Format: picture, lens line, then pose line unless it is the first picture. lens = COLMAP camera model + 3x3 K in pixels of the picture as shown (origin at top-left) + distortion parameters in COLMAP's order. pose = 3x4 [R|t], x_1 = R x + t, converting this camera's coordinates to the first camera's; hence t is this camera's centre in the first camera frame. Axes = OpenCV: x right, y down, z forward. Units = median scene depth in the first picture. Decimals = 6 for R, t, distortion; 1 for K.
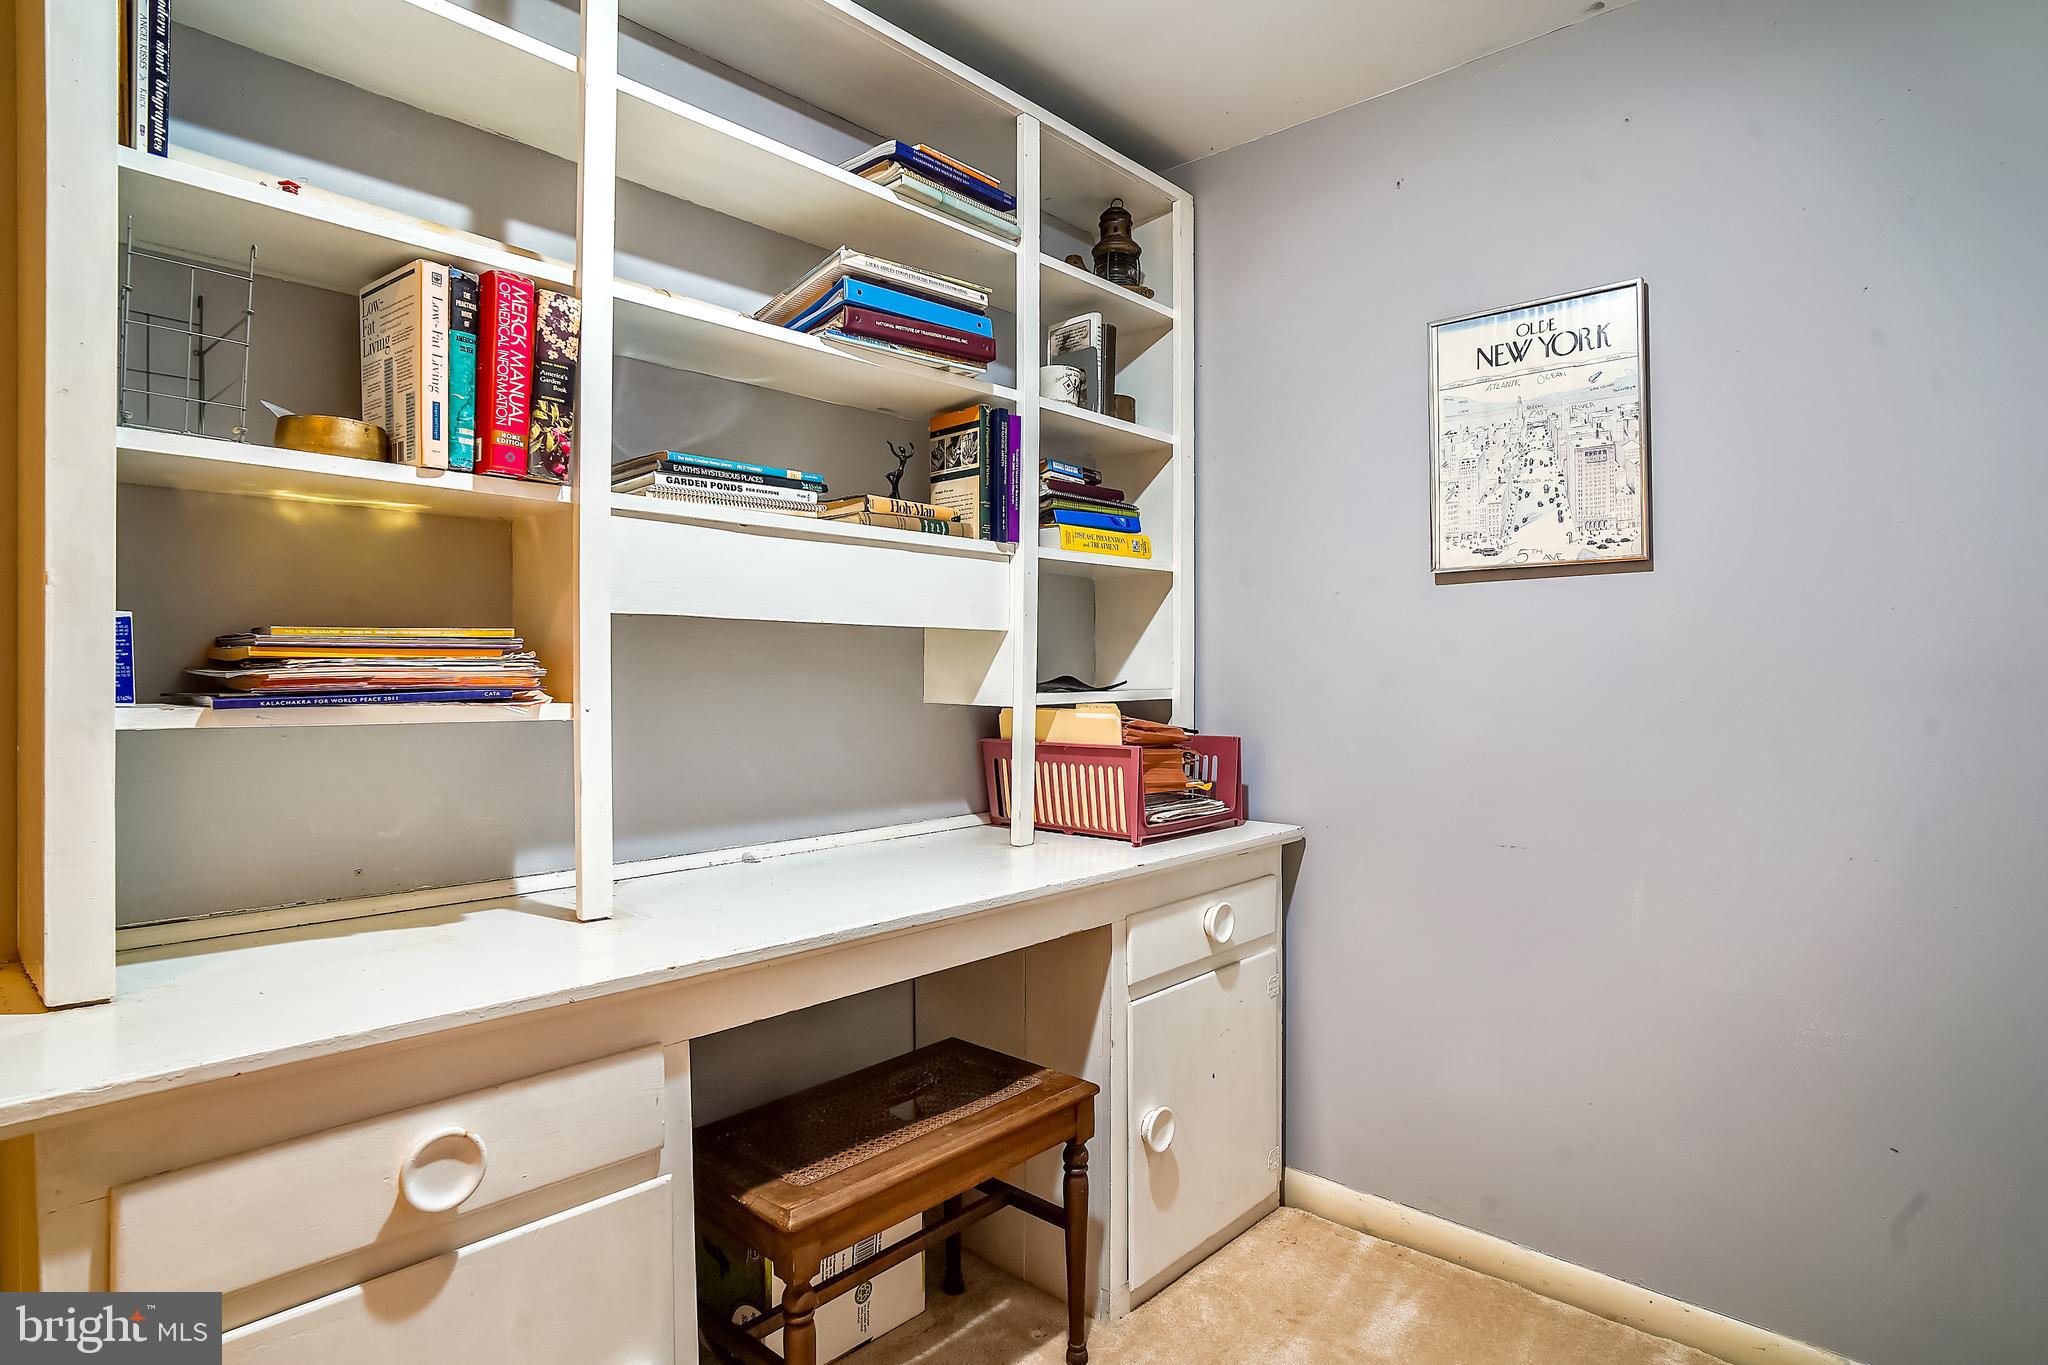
lens RADIAL K [[1087.1, 0, 1026.4], [0, 1087.1, 677.1], [0, 0, 1]] dist [-0.033151, 0.004525]
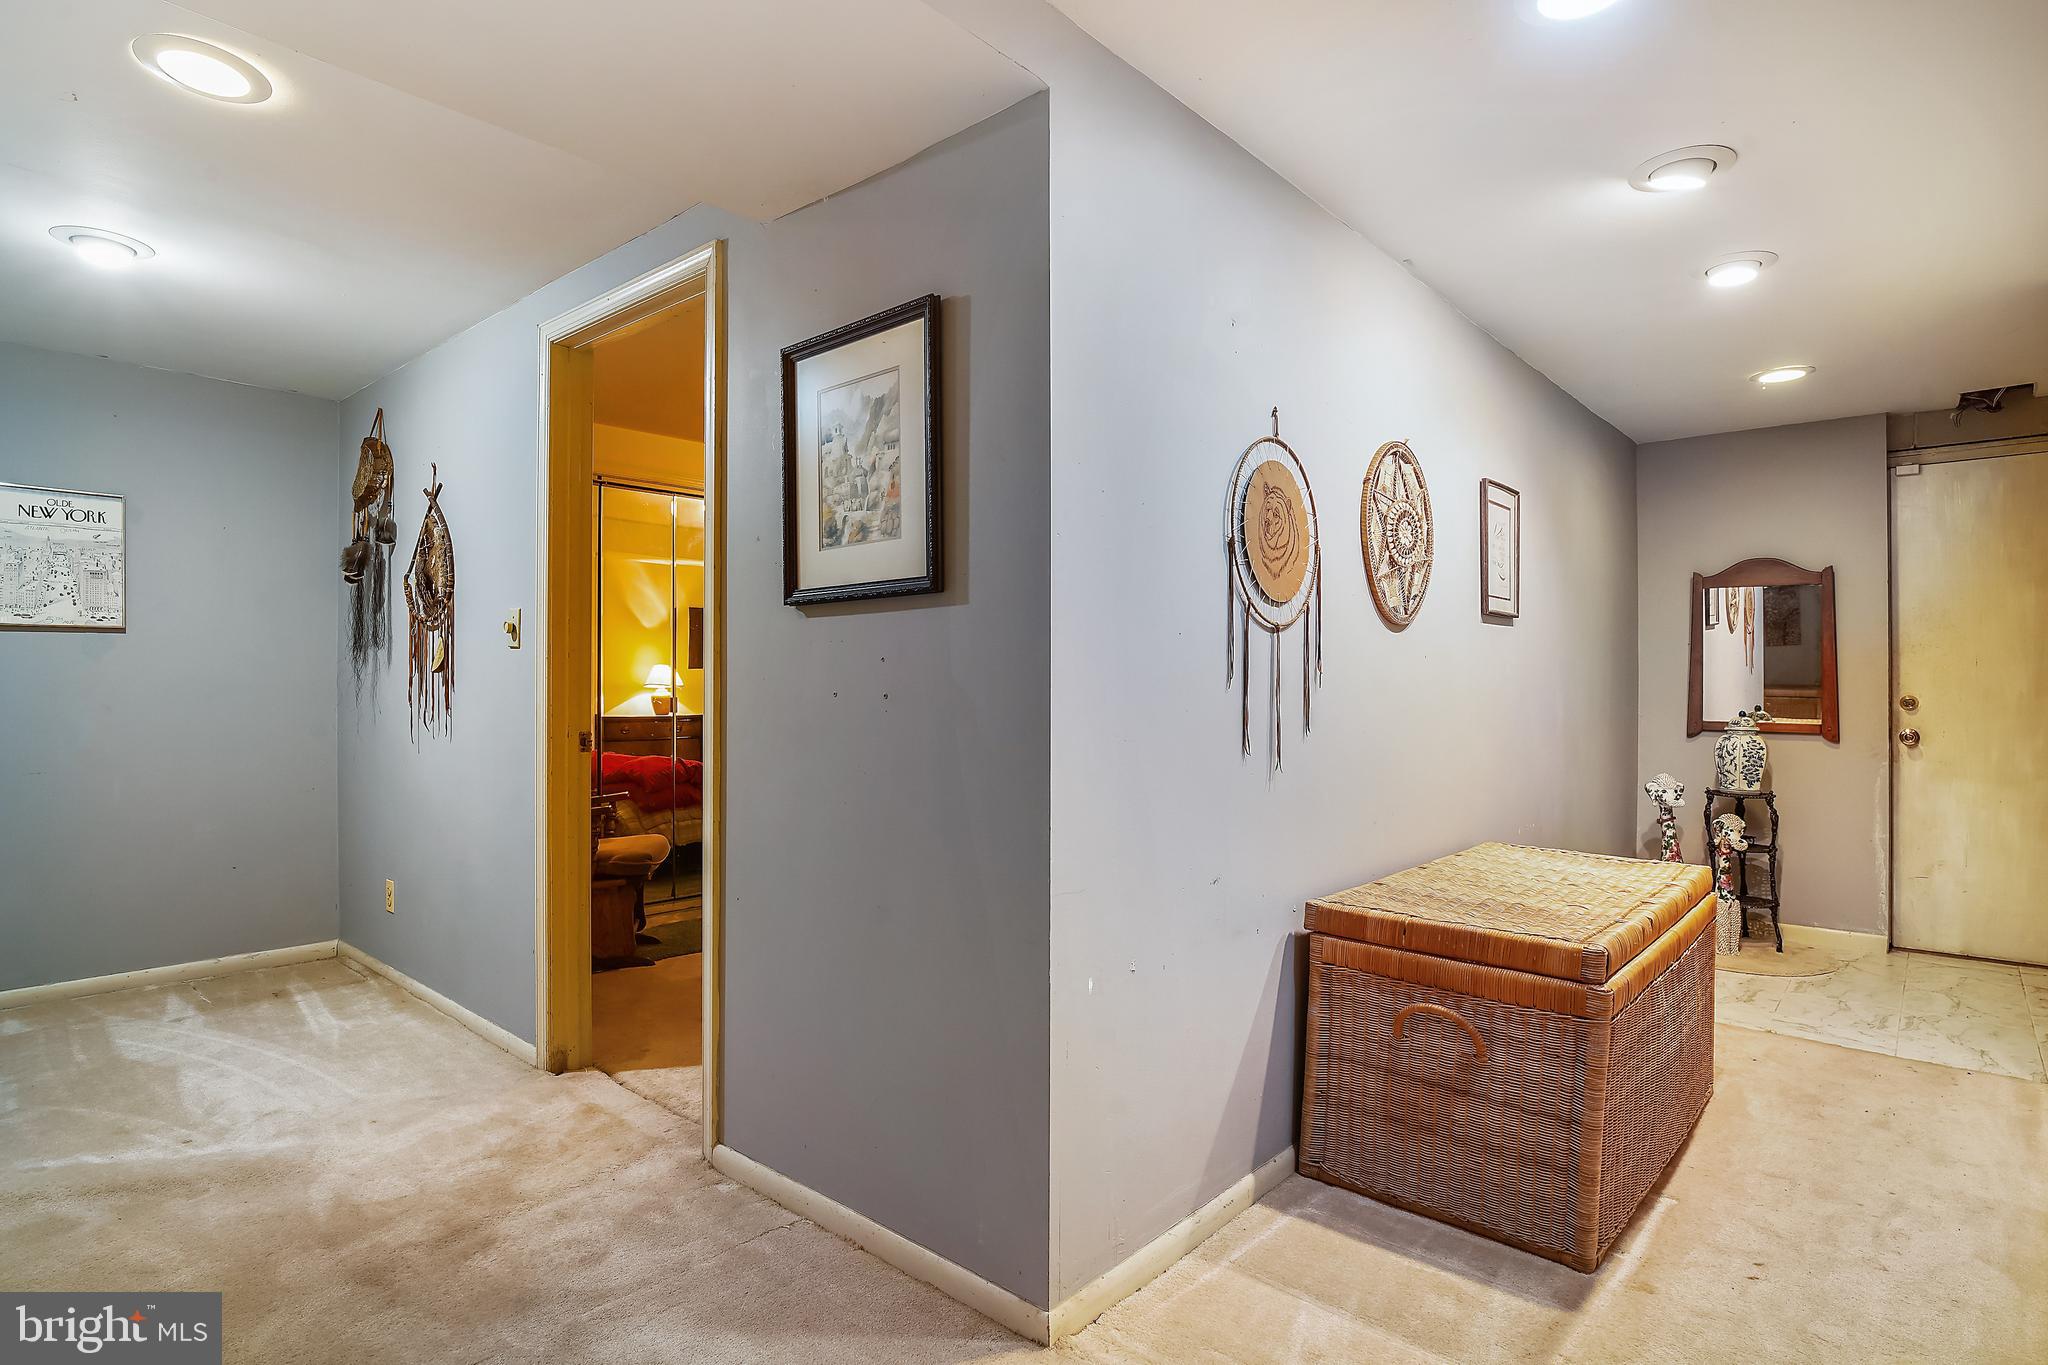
lens RADIAL K [[1087.1, 0, 1027.5], [0, 1087.1, 685.2], [0, 0, 1]] dist [-0.033151, 0.004525]
pose [[-0.012624, -0.001487, 0.999919, -1.478728], [0.012549, 0.999920, 0.001646, 0.021081], [-0.999842, 0.012569, -0.012605, -0.721689]]
